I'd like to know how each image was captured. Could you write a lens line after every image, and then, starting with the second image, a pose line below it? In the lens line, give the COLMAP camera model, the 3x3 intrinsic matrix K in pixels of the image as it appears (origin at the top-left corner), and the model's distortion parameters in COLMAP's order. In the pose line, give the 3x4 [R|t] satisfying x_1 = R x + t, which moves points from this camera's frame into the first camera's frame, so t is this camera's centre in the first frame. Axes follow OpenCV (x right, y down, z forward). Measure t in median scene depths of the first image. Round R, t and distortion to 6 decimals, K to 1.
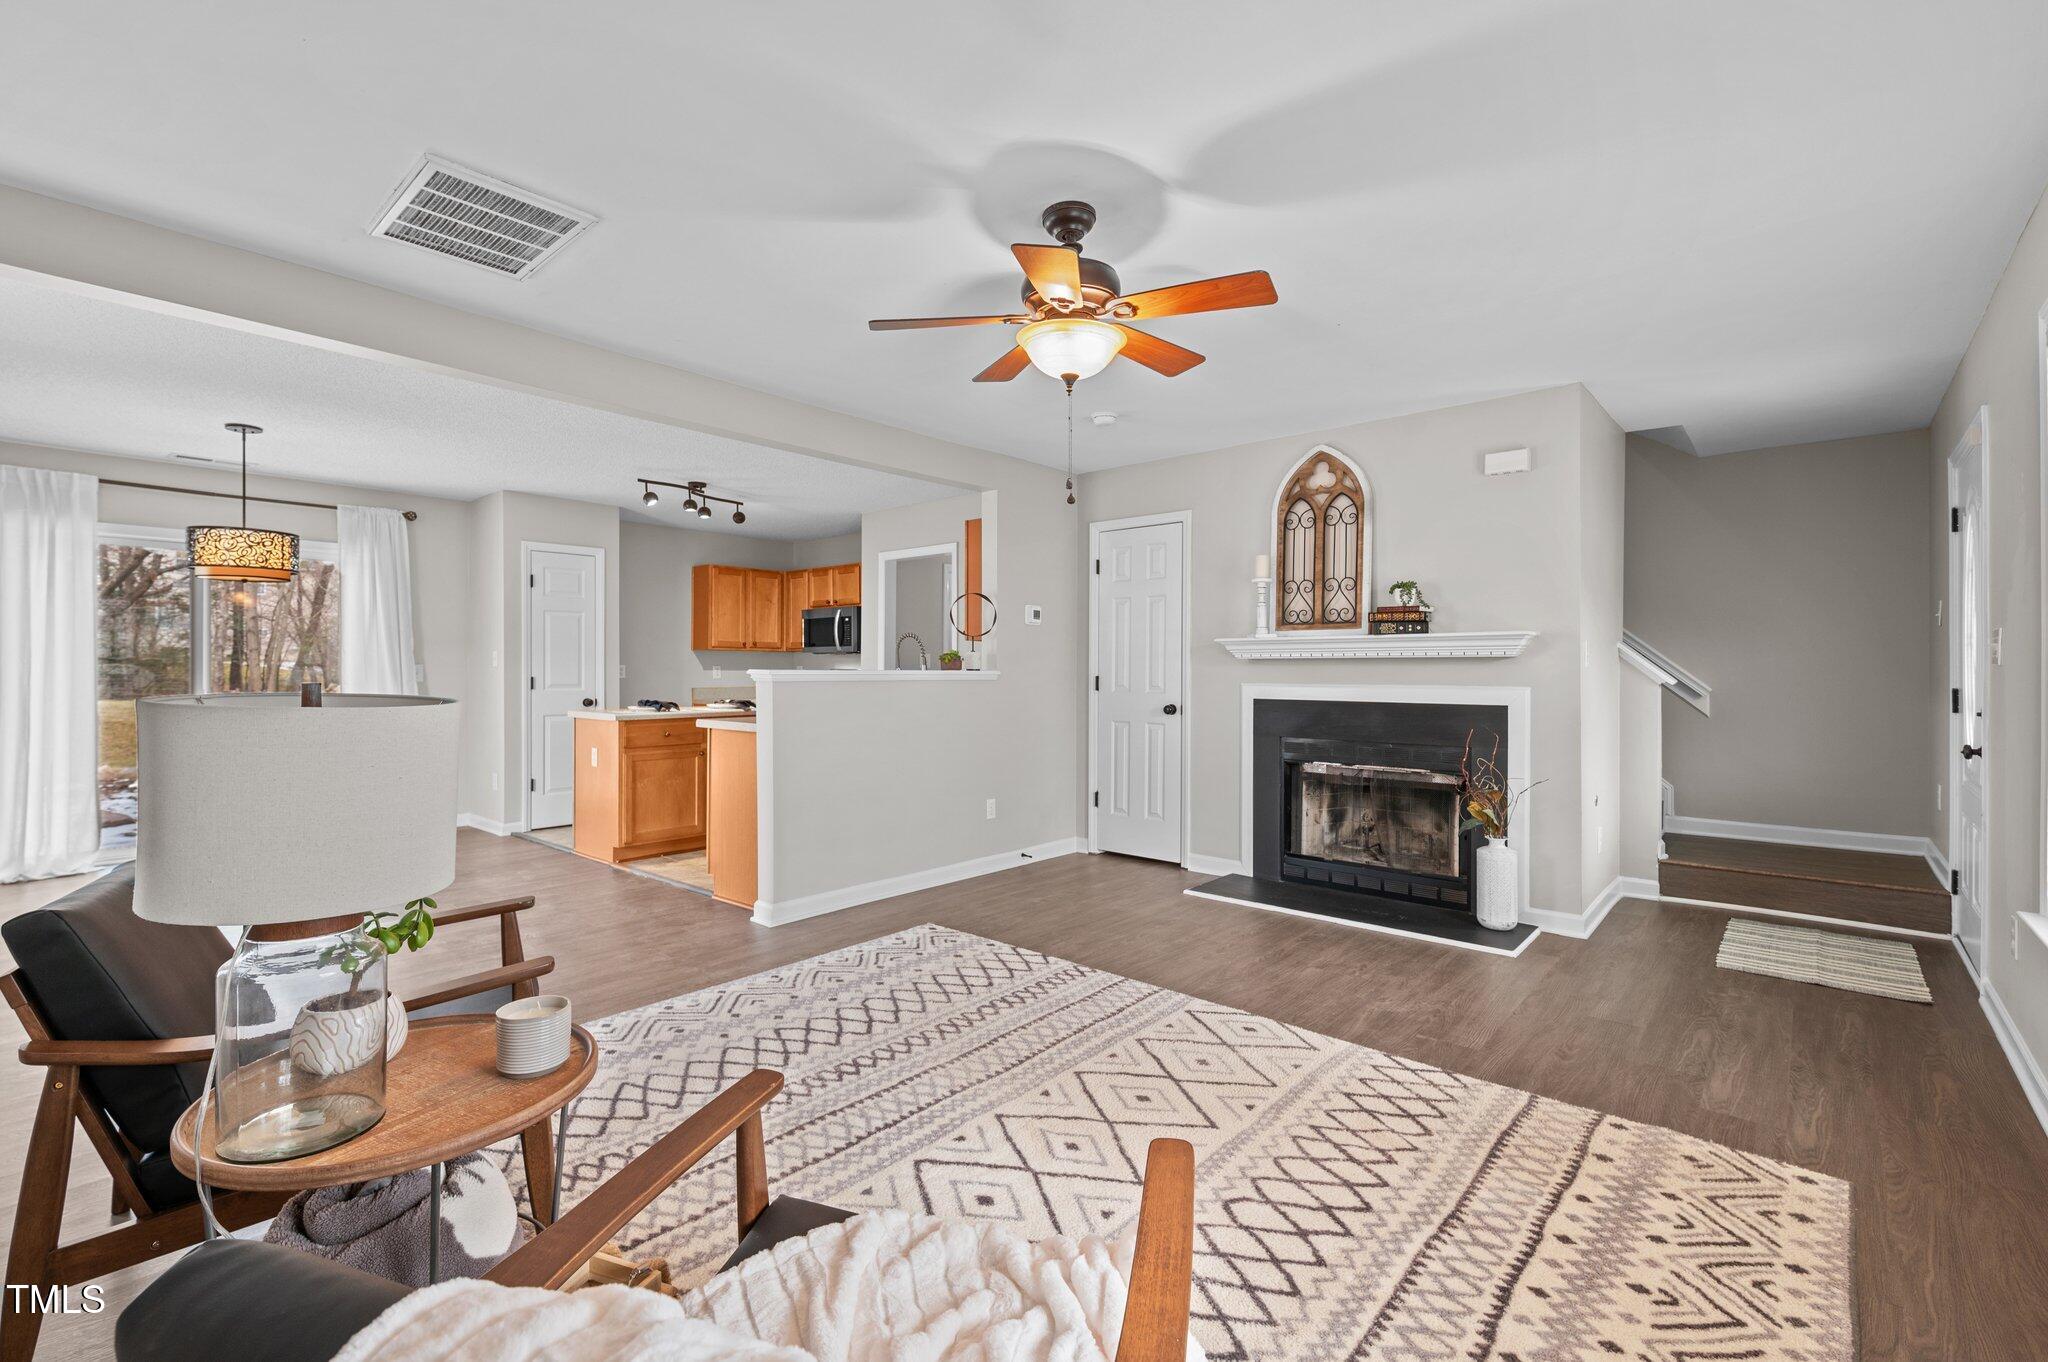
lens RADIAL K [[890.7, 0, 994.0], [0, 890.7, 672.6], [0, 0, 1]] dist [-0.002718, -0.002068]
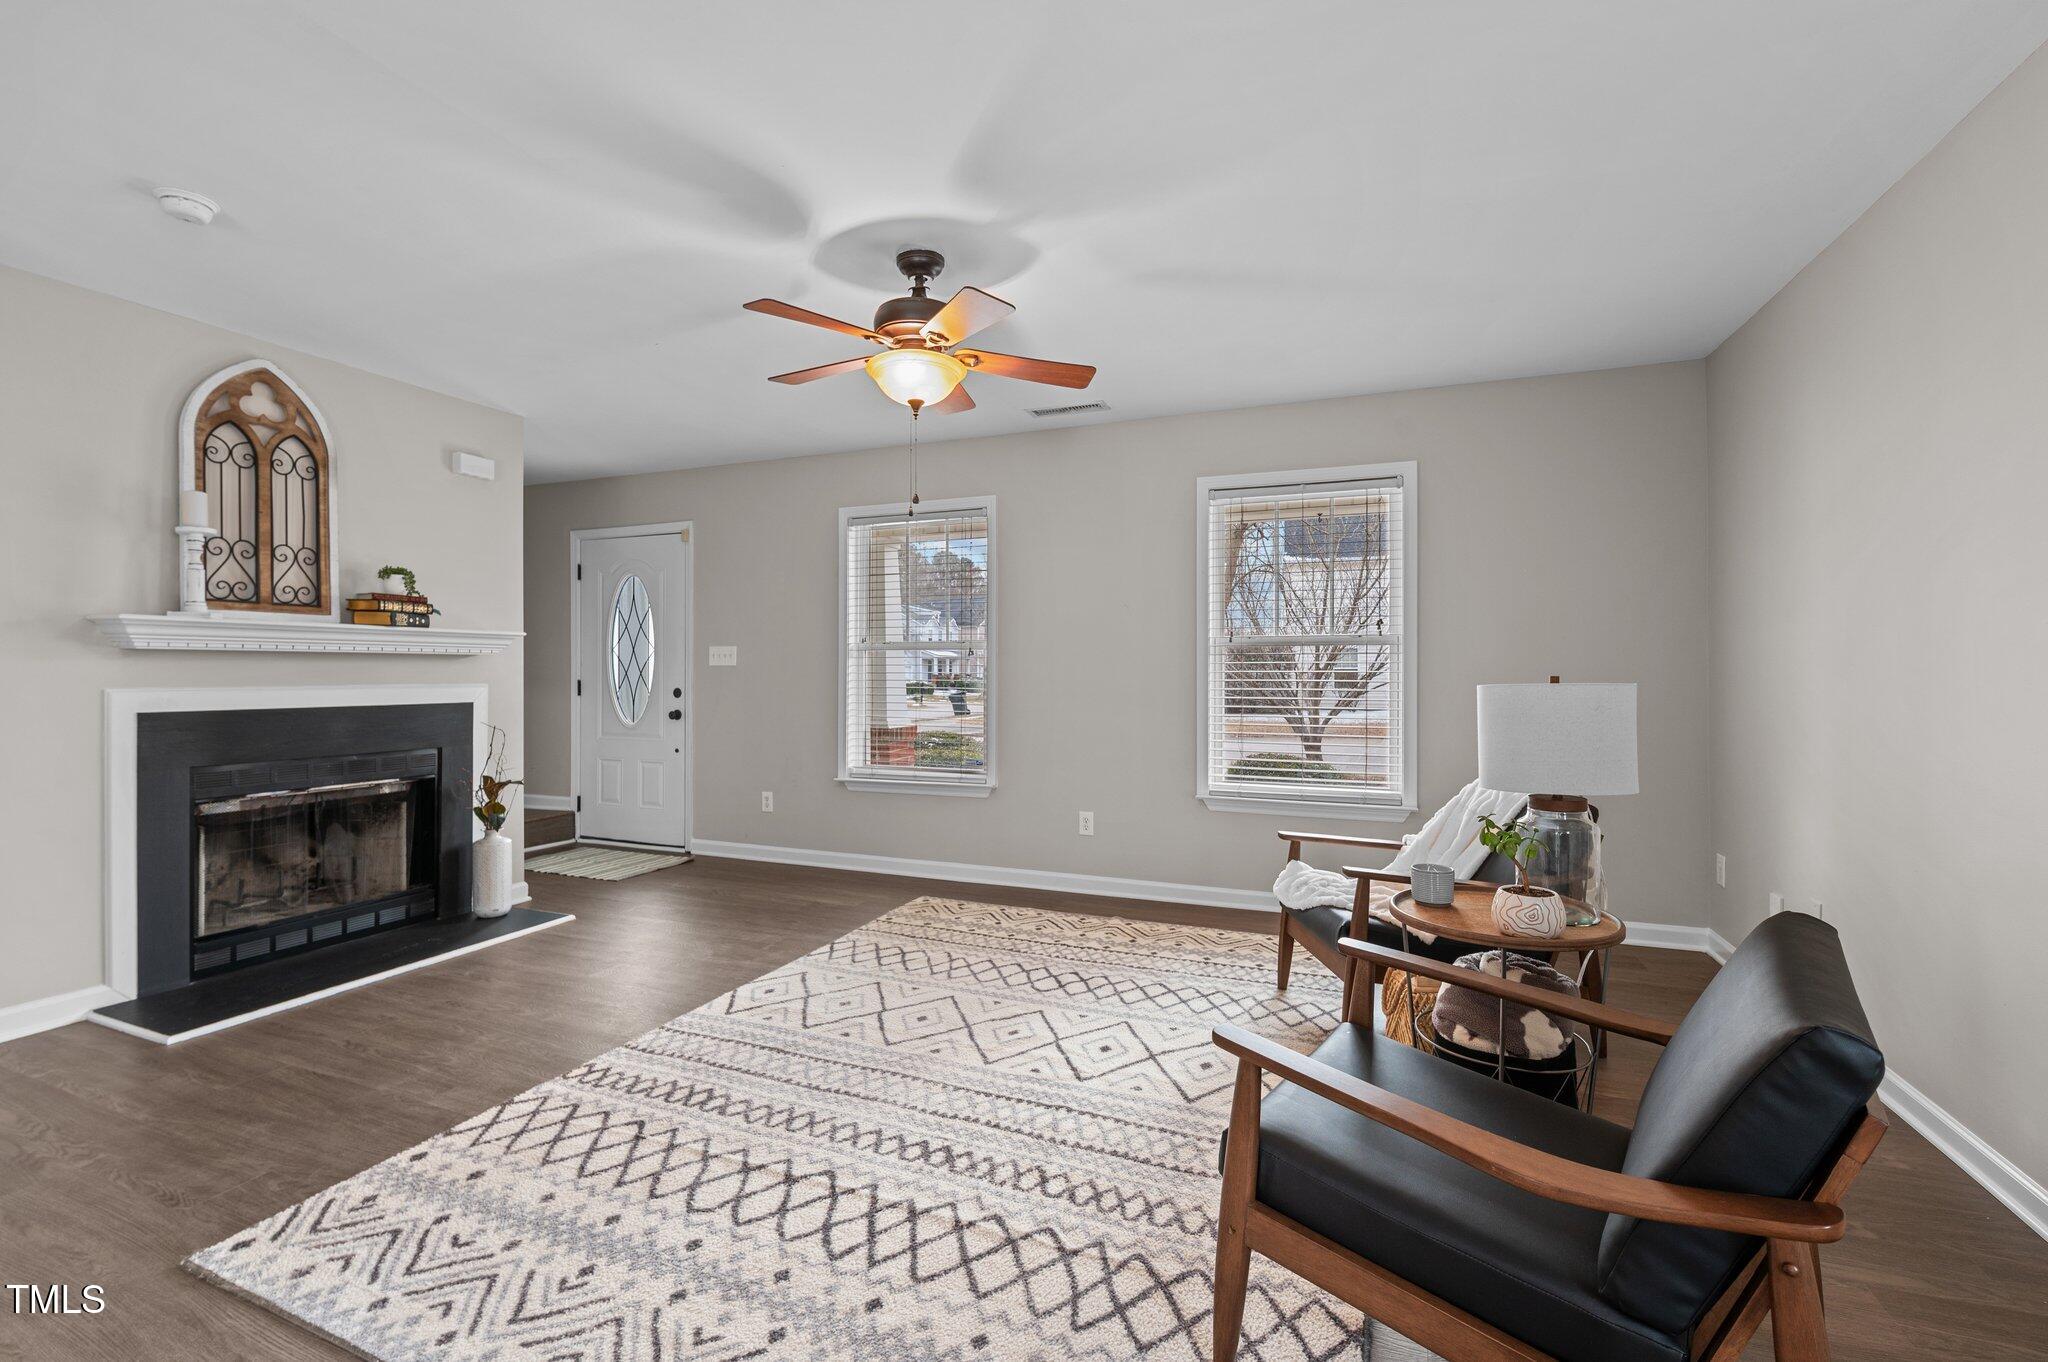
lens RADIAL K [[890.7, 0, 1009.2], [0, 890.7, 670.1], [0, 0, 1]] dist [-0.002718, -0.002068]
pose [[-0.347704, -0.000934, 0.937604, -0.915964], [0.001621, 0.999997, 0.001598, -0.001415], [-0.937603, 0.002076, -0.347701, 1.177904]]
